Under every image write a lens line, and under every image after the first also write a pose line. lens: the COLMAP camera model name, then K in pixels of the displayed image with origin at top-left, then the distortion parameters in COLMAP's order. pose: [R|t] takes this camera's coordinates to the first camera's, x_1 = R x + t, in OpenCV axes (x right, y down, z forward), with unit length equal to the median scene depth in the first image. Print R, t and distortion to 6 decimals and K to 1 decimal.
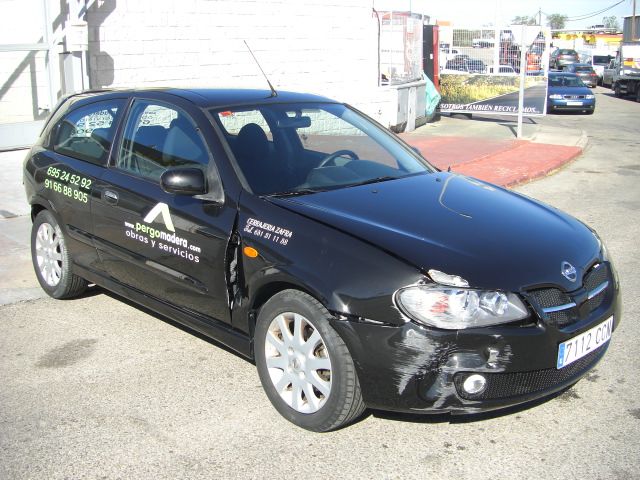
lens RADIAL K [[717.5, 0, 321.5], [0, 717.5, 241.8], [0, 0, 1]] dist [-0.144226, 0.000000]
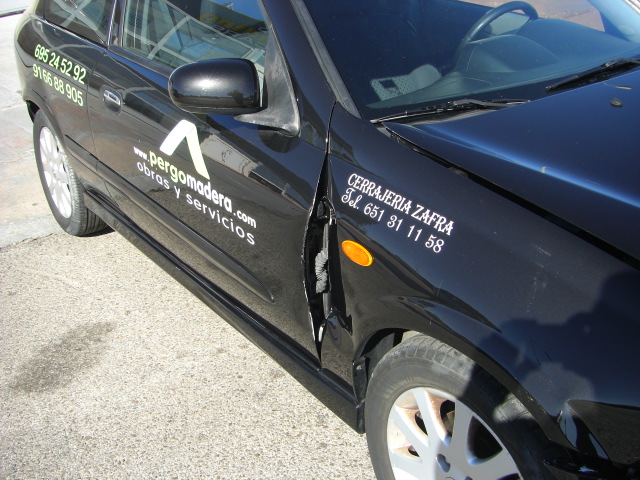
lens RADIAL K [[717.5, 0, 317.2], [0, 717.5, 238.6], [0, 0, 1]] dist [-0.144226, 0.000000]
pose [[0.989292, 0.005321, -0.145853, -0.050514], [0.026895, 0.975575, 0.218012, -0.083440], [0.143451, -0.219601, 0.964986, 0.493645]]
